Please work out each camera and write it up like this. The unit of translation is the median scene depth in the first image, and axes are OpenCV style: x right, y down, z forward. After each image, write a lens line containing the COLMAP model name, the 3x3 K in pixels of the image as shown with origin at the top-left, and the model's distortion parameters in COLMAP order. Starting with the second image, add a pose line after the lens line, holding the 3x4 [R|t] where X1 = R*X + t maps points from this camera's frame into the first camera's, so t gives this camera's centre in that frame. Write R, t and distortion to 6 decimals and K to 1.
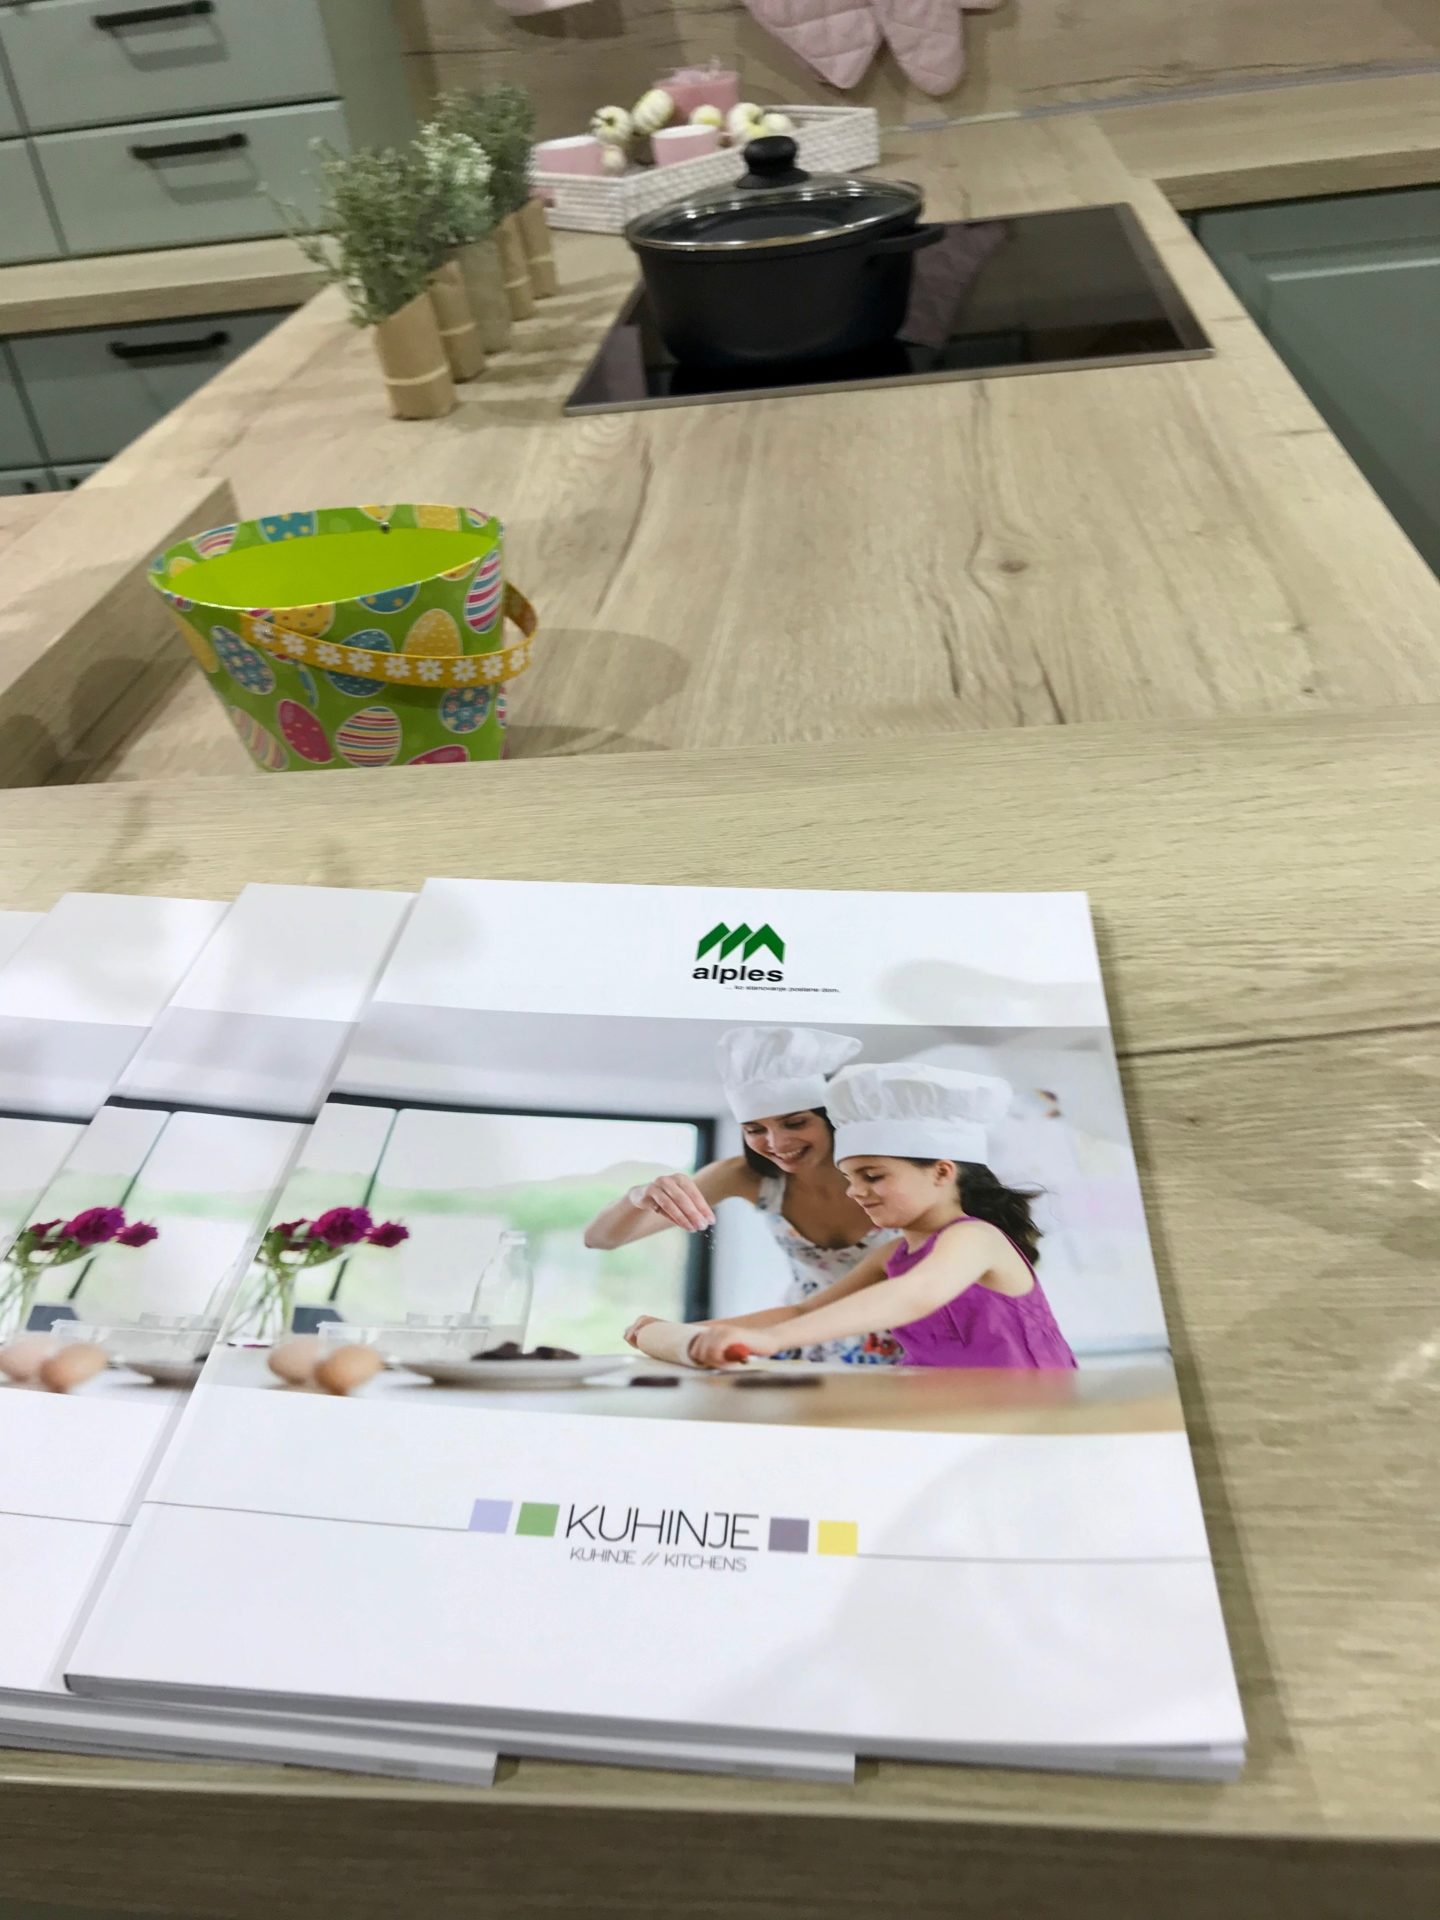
lens RADIAL K [[1574.7, 0, 710.6], [0, 1574.7, 949.7], [0, 0, 1]] dist [0.039779, -0.040559]
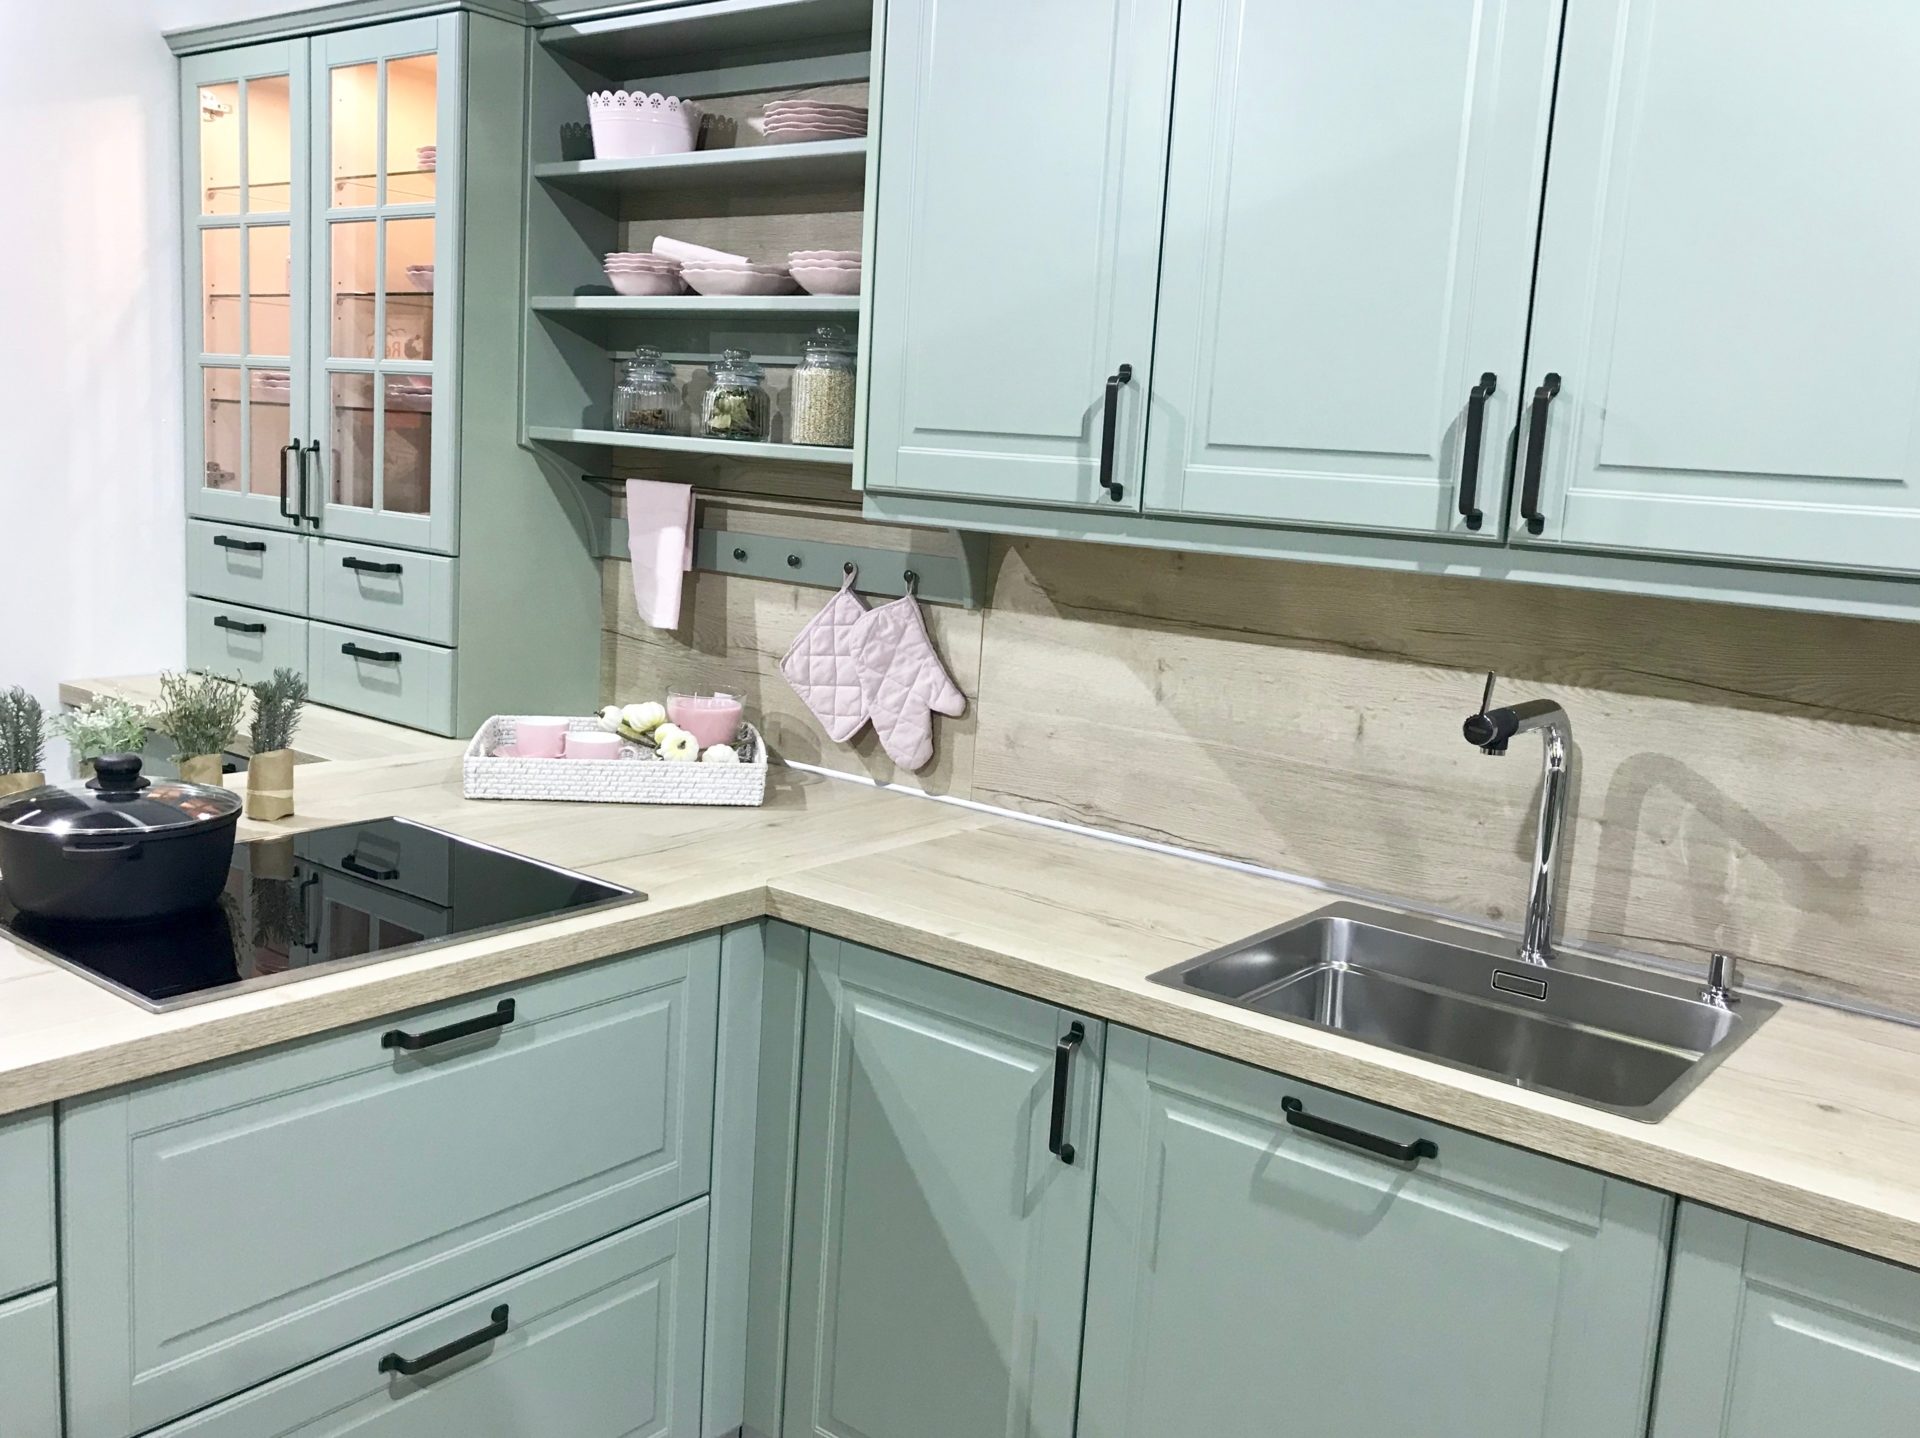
lens RADIAL K [[1682.0, 0, 954.2], [0, 1682.0, 701.1], [0, 0, 1]] dist [0.022246, -0.022533]
pose [[0.830004, 0.249259, -0.498962, 0.777744], [-0.434798, 0.849472, -0.298911, -0.254964], [0.349348, 0.465045, 0.813443, 0.038494]]
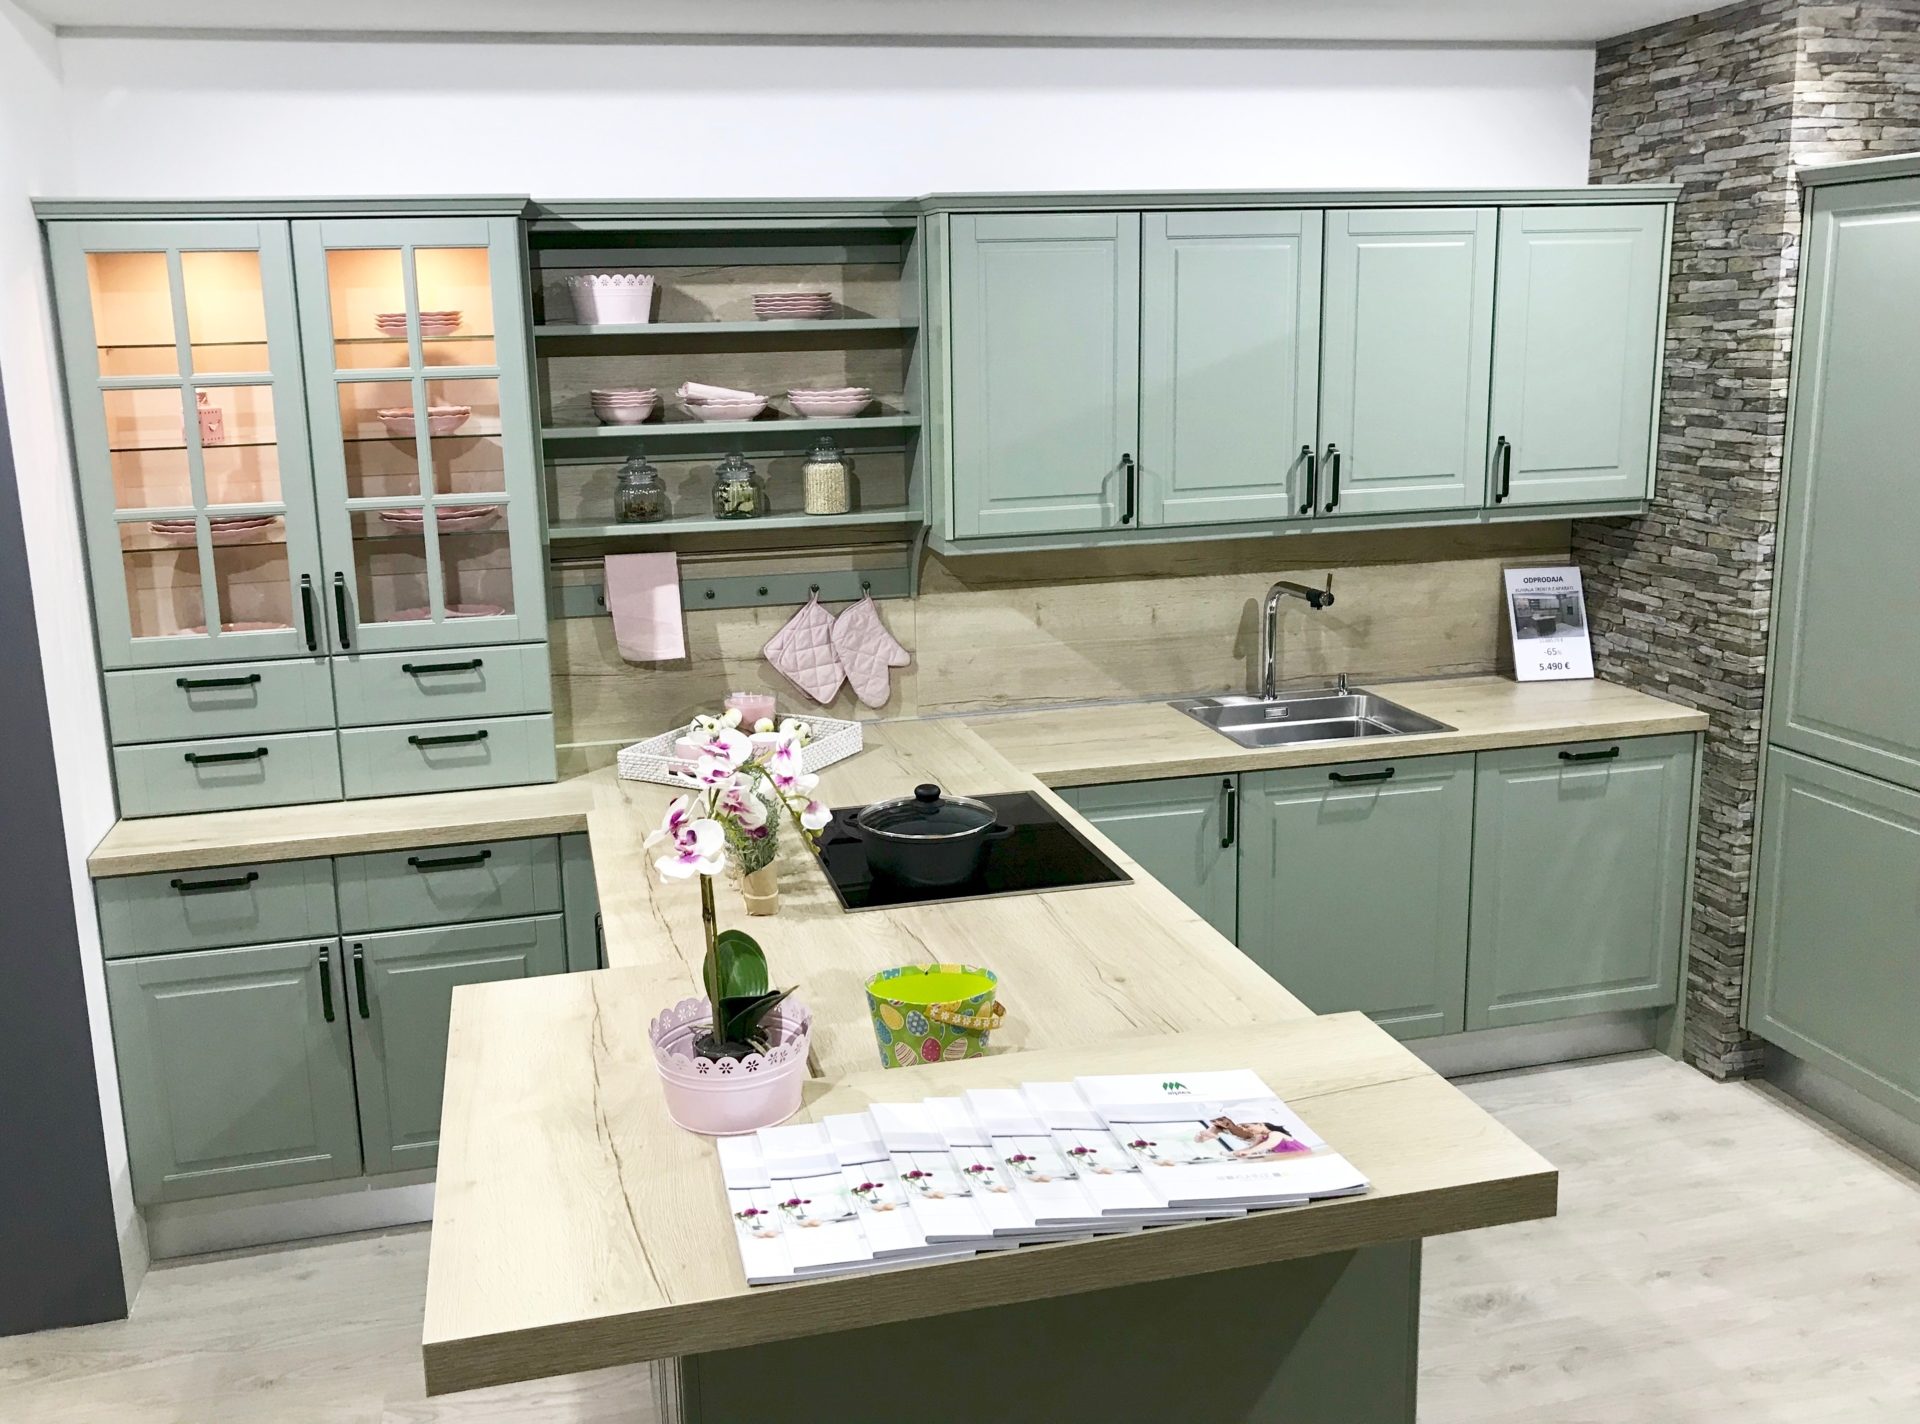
lens RADIAL K [[1653.7, 0, 918.1], [0, 1653.7, 659.9], [0, 0, 1]] dist [0.045614, -0.047310]
pose [[0.939220, 0.028670, 0.342117, -0.447918], [0.115179, 0.912439, -0.392668, 0.128045], [-0.323419, 0.408207, 0.853679, -0.590438]]
